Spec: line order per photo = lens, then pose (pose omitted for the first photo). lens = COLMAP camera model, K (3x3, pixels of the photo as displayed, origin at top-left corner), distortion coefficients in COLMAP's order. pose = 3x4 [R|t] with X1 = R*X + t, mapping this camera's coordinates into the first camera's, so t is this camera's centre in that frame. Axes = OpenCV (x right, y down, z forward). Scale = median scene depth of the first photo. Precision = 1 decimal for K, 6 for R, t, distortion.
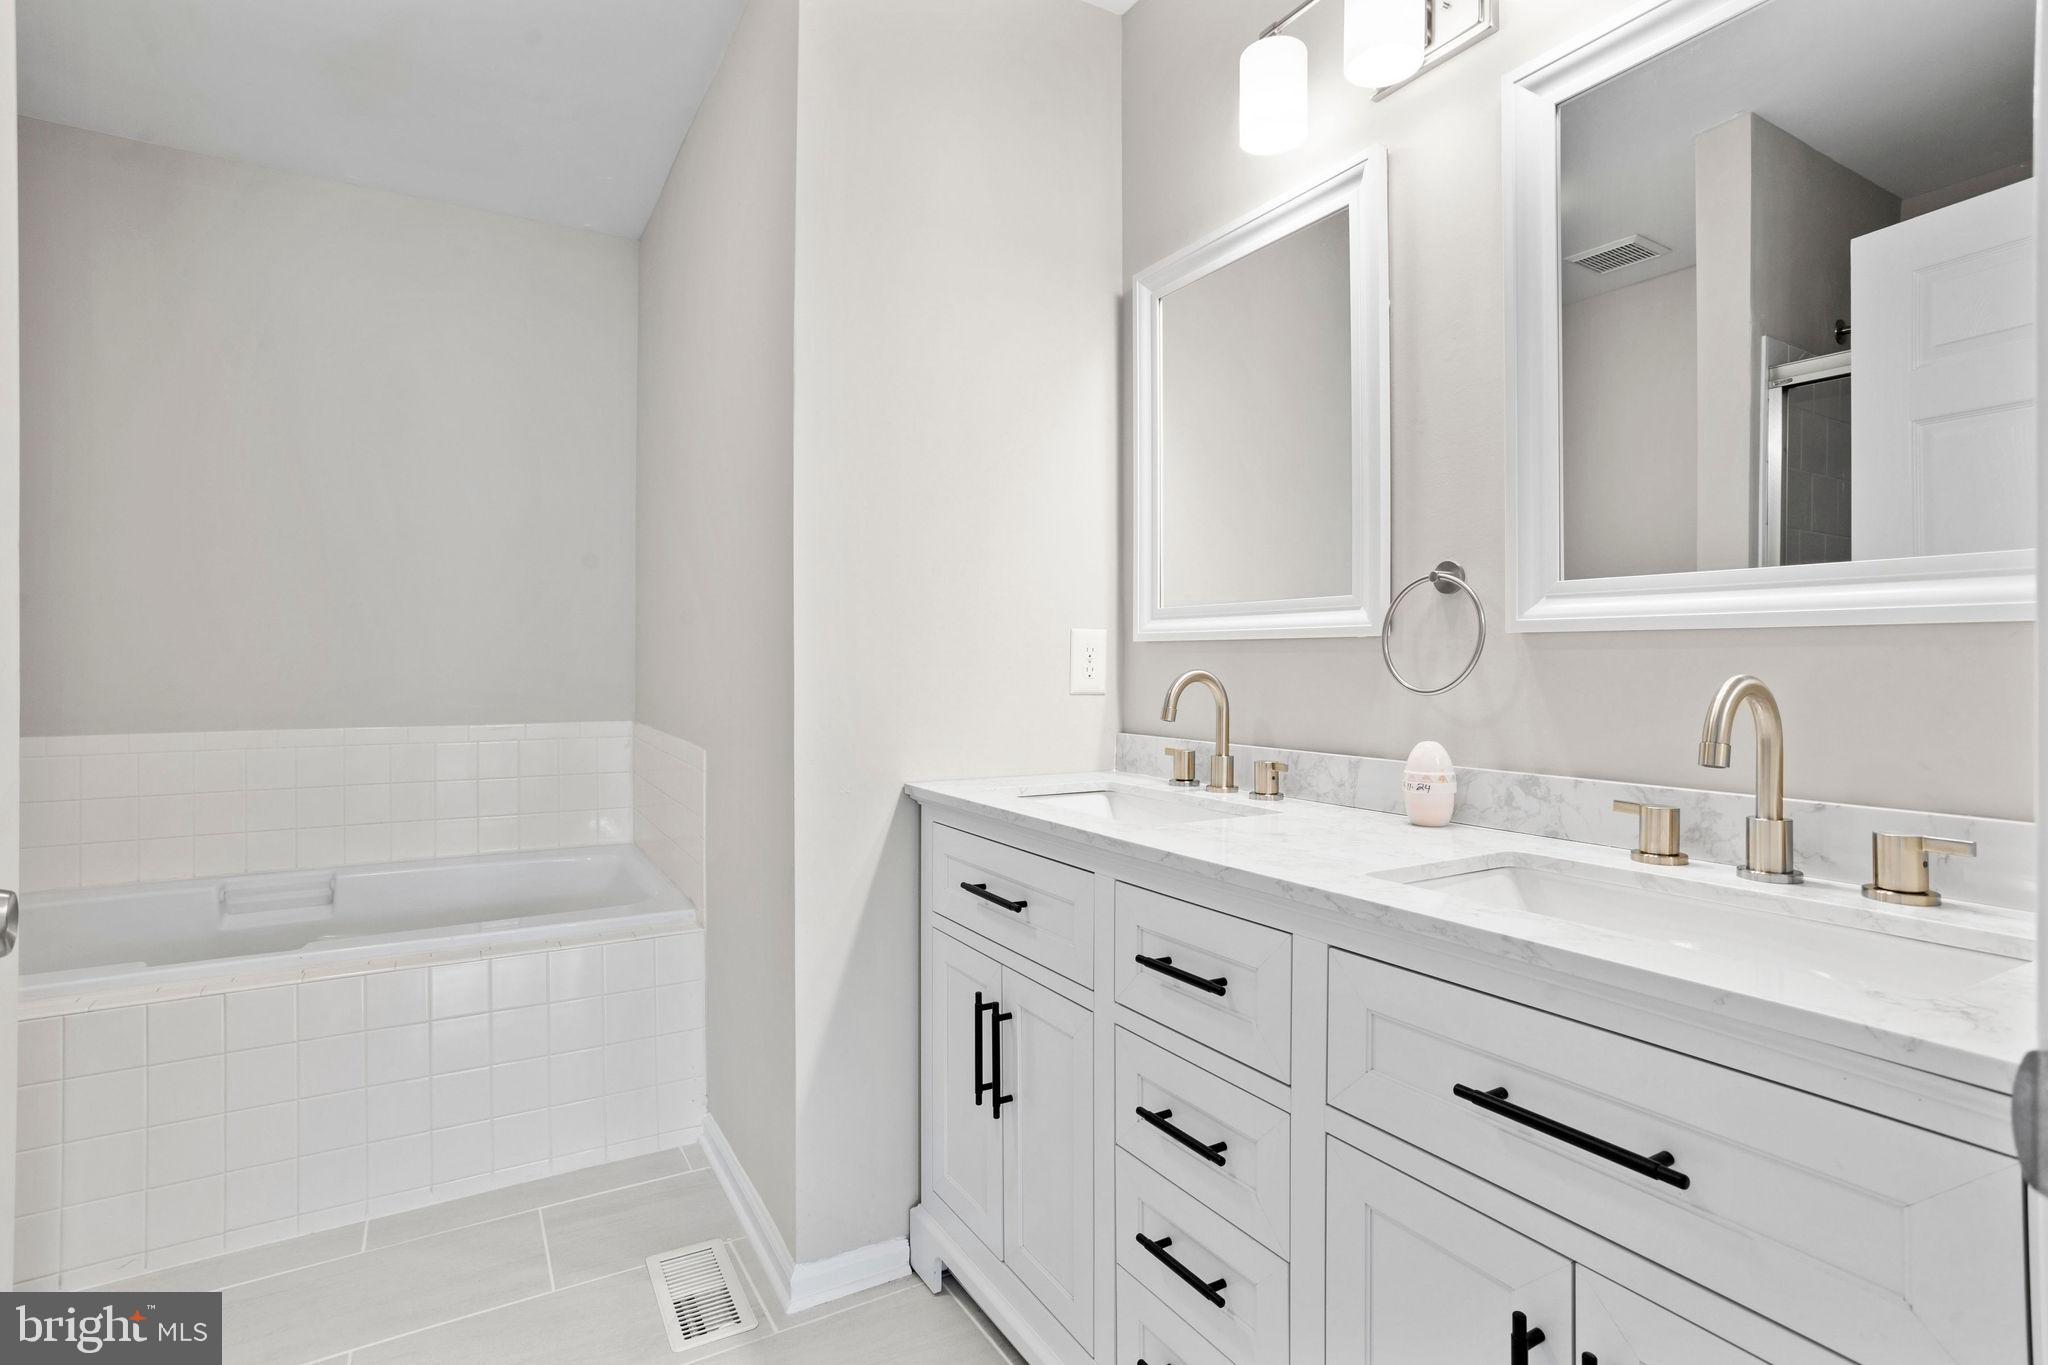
lens RADIAL K [[986.2, 0, 1000.6], [0, 986.2, 654.7], [0, 0, 1]] dist [-0.053208, 0.031916]
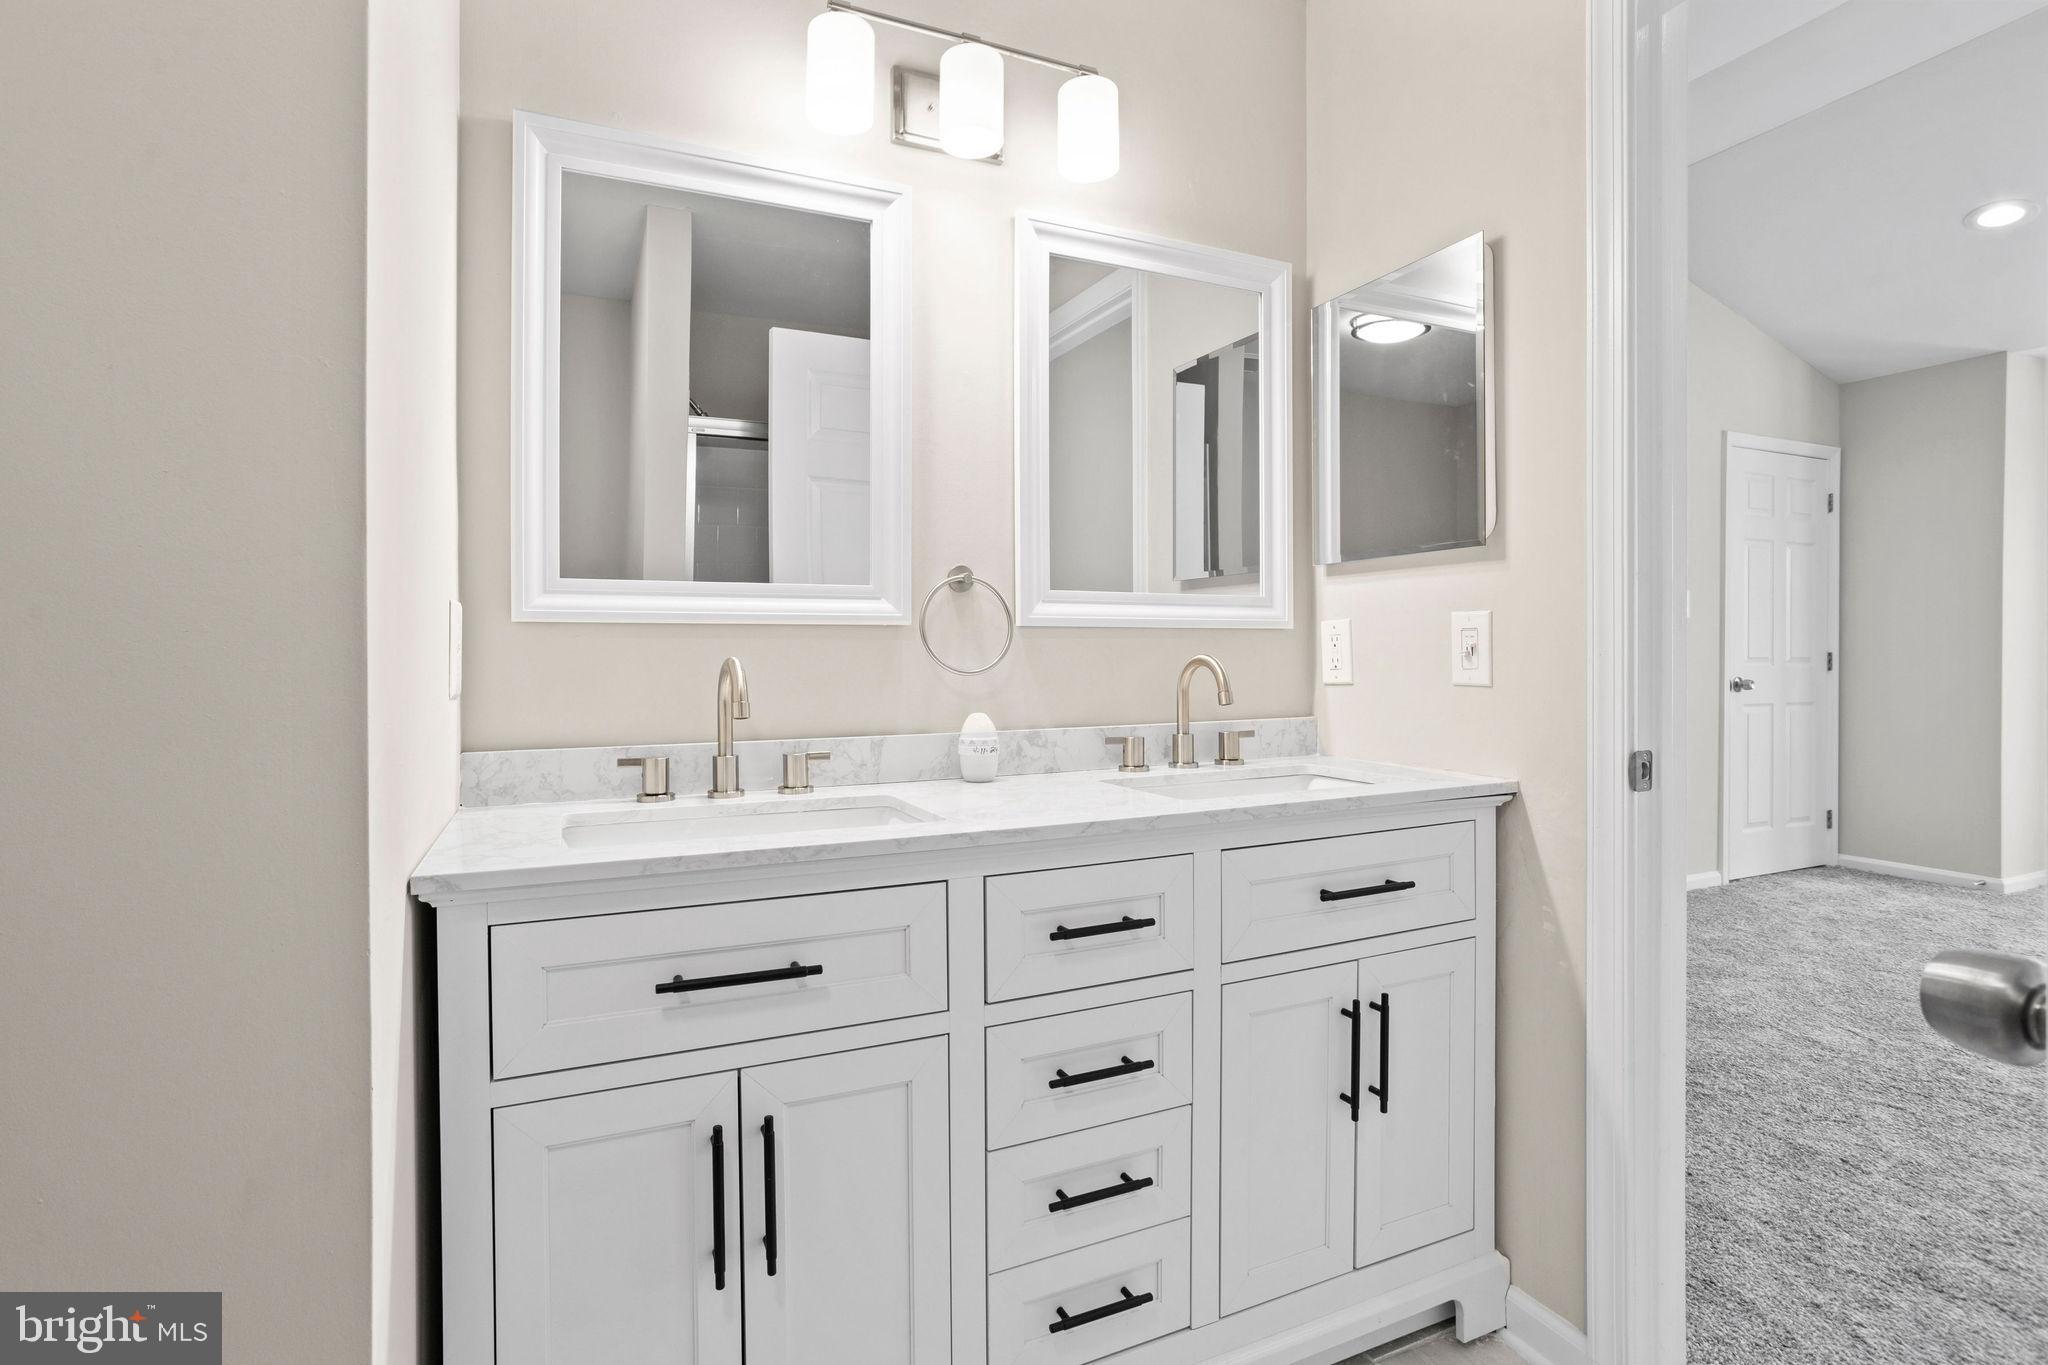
lens RADIAL K [[920.0, 0, 1017.5], [0, 920.0, 676.2], [0, 0, 1]] dist [-0.045347, 0.010319]
pose [[0.118403, -0.022406, 0.992713, -0.699447], [0.000465, 0.999747, 0.022509, 0.016239], [-0.992966, -0.002203, 0.118383, 0.810420]]
